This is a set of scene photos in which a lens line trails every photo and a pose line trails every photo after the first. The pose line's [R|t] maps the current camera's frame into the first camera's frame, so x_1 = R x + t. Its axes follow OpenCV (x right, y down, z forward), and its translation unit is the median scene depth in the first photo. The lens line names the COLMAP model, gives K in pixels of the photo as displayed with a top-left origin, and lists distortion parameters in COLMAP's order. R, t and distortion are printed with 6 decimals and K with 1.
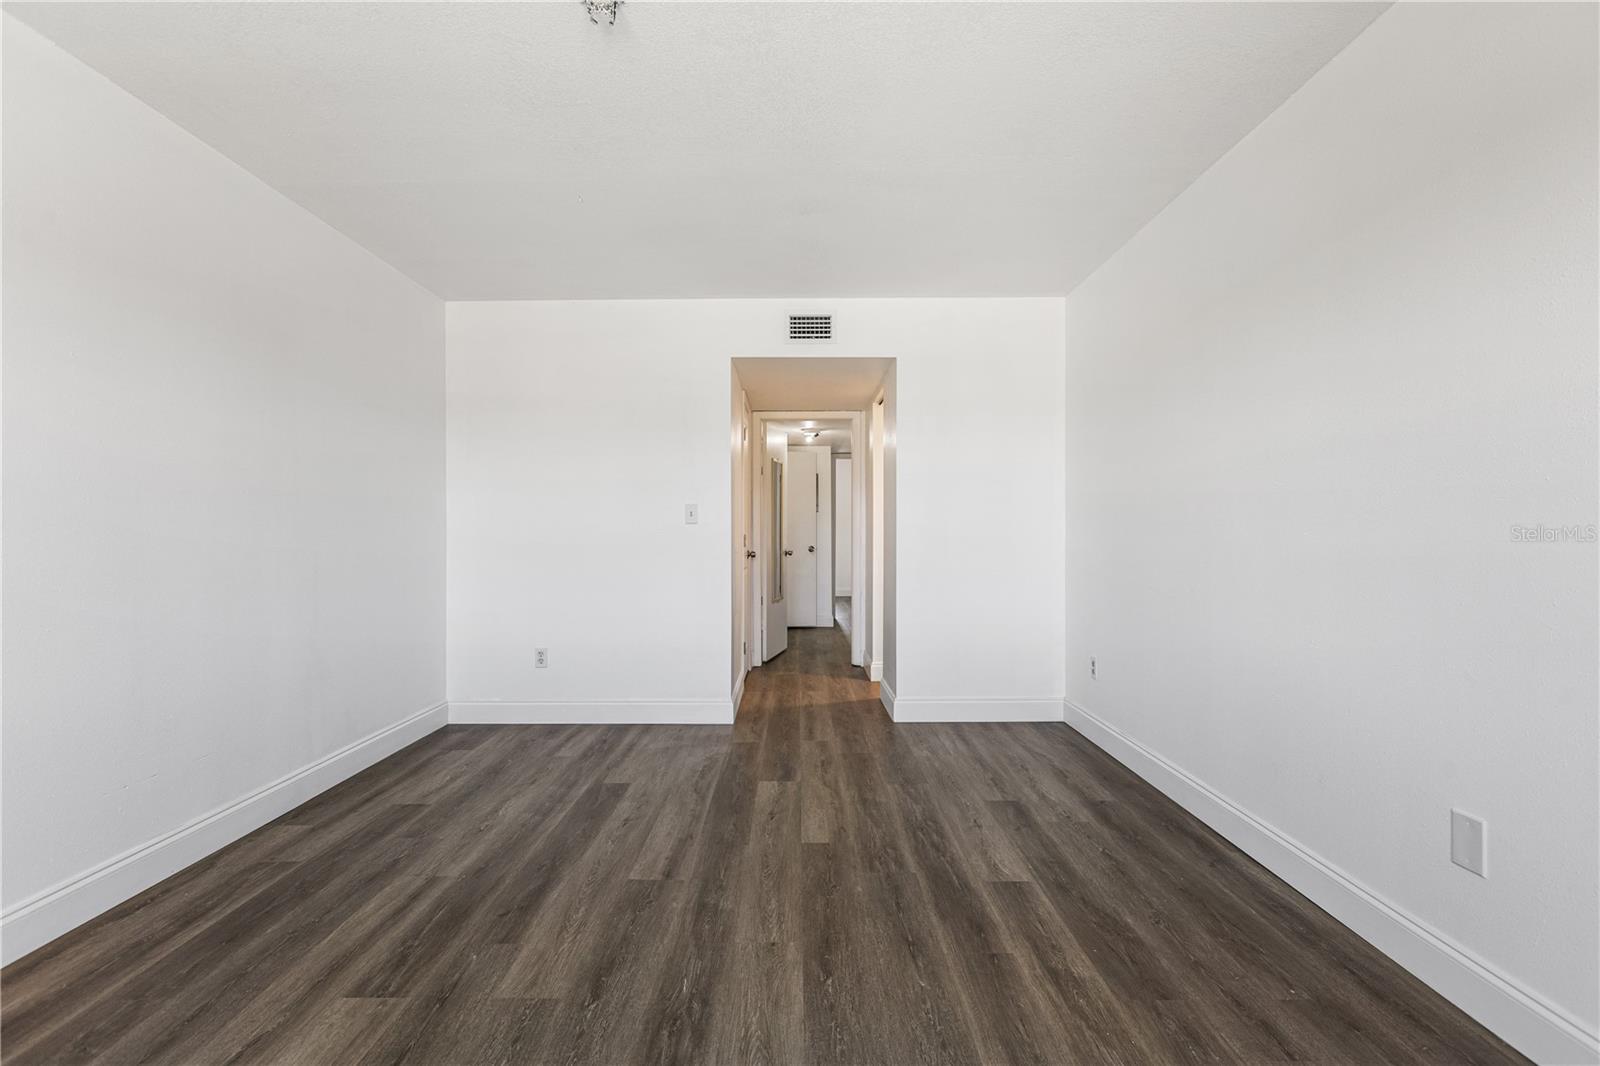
lens RADIAL K [[722.8, 0, 800.0], [0, 722.8, 533.0], [0, 0, 1]] dist [0.000992, -0.000226]
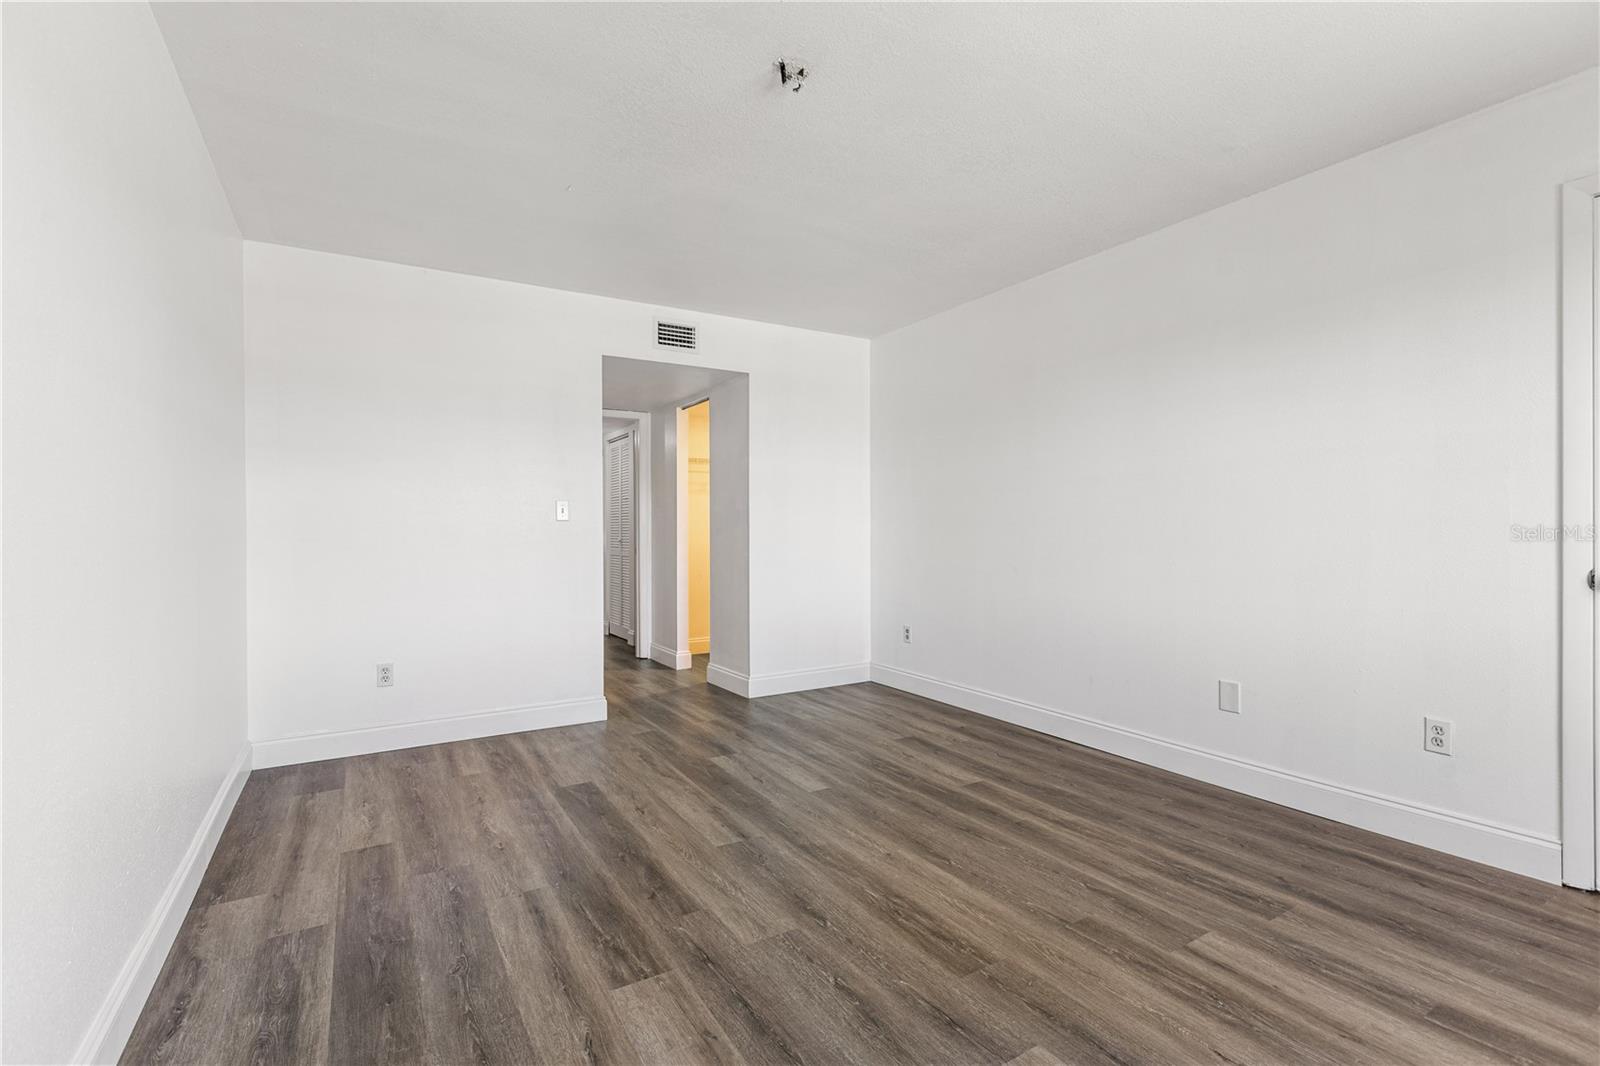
lens RADIAL K [[722.8, 0, 800.0], [0, 722.8, 533.0], [0, 0, 1]] dist [0.000992, -0.000226]
pose [[0.852939, -0.004827, 0.521988, -0.614941], [0.003539, 0.999988, 0.003466, 0.002009], [-0.521998, -0.001109, 0.852946, 0.003499]]
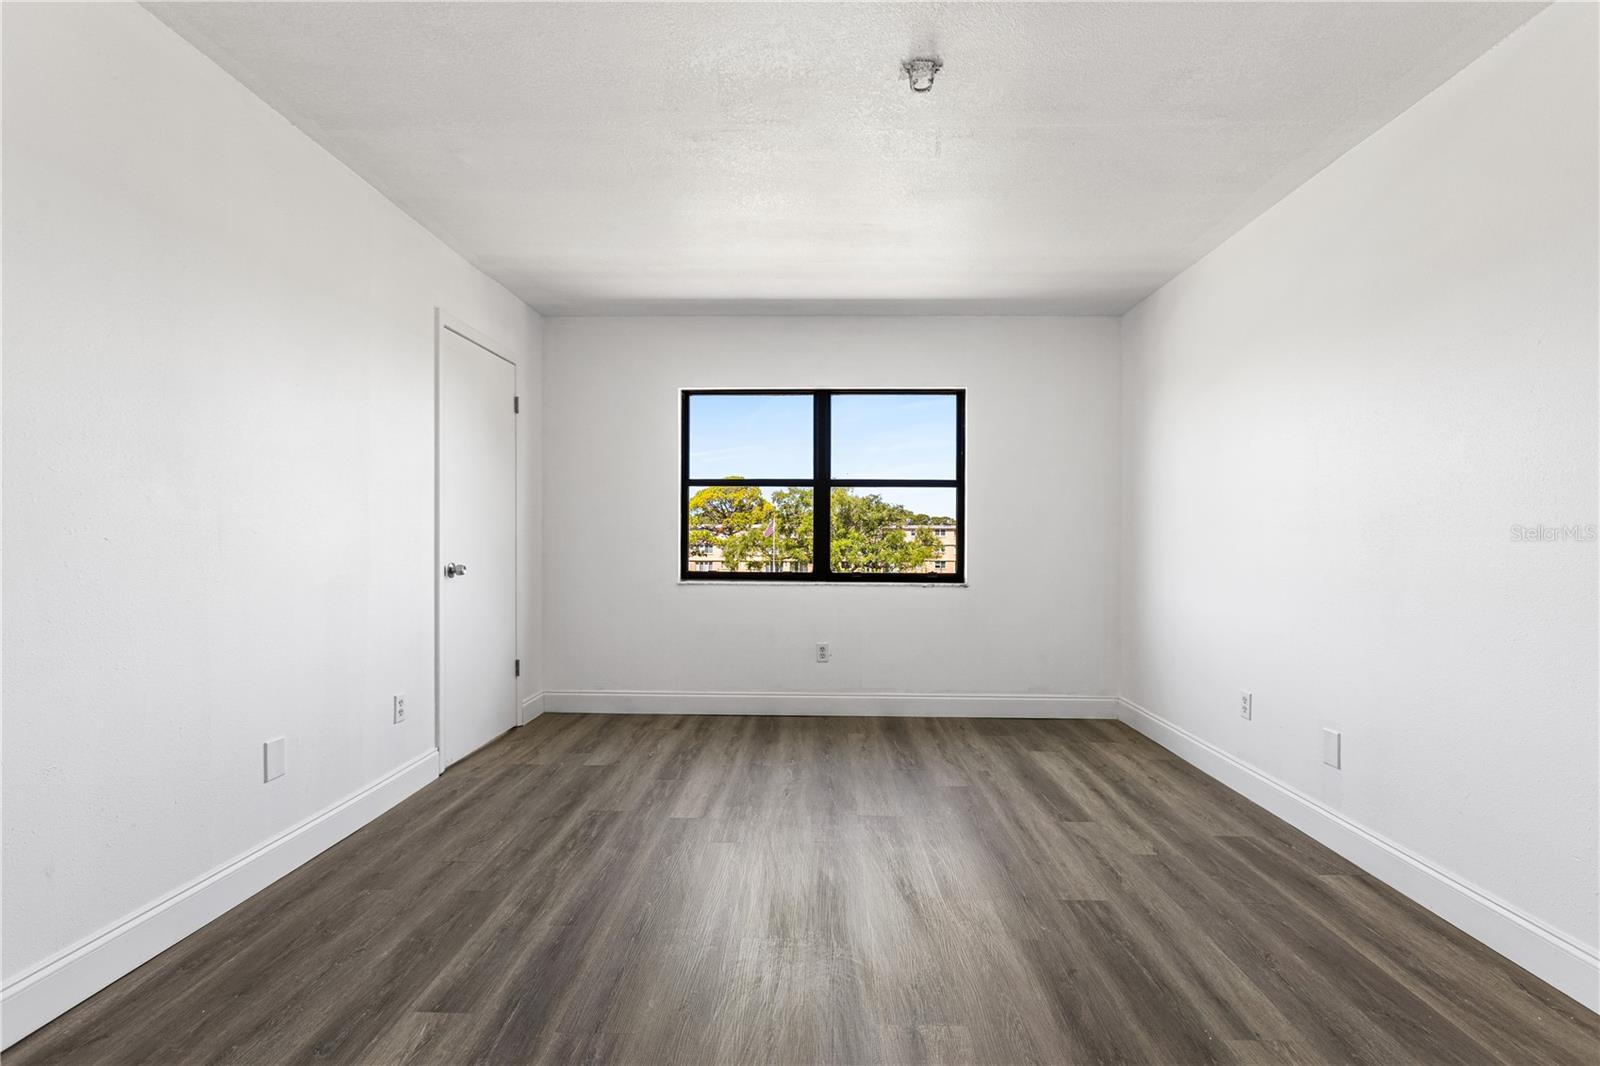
lens RADIAL K [[722.8, 0, 800.0], [0, 722.8, 533.0], [0, 0, 1]] dist [0.000992, -0.000226]
pose [[-0.999523, -0.001687, 0.030839, -0.084044], [-0.001830, 0.999988, -0.004604, -0.001882], [-0.030830, -0.004658, -0.999514, 1.516737]]
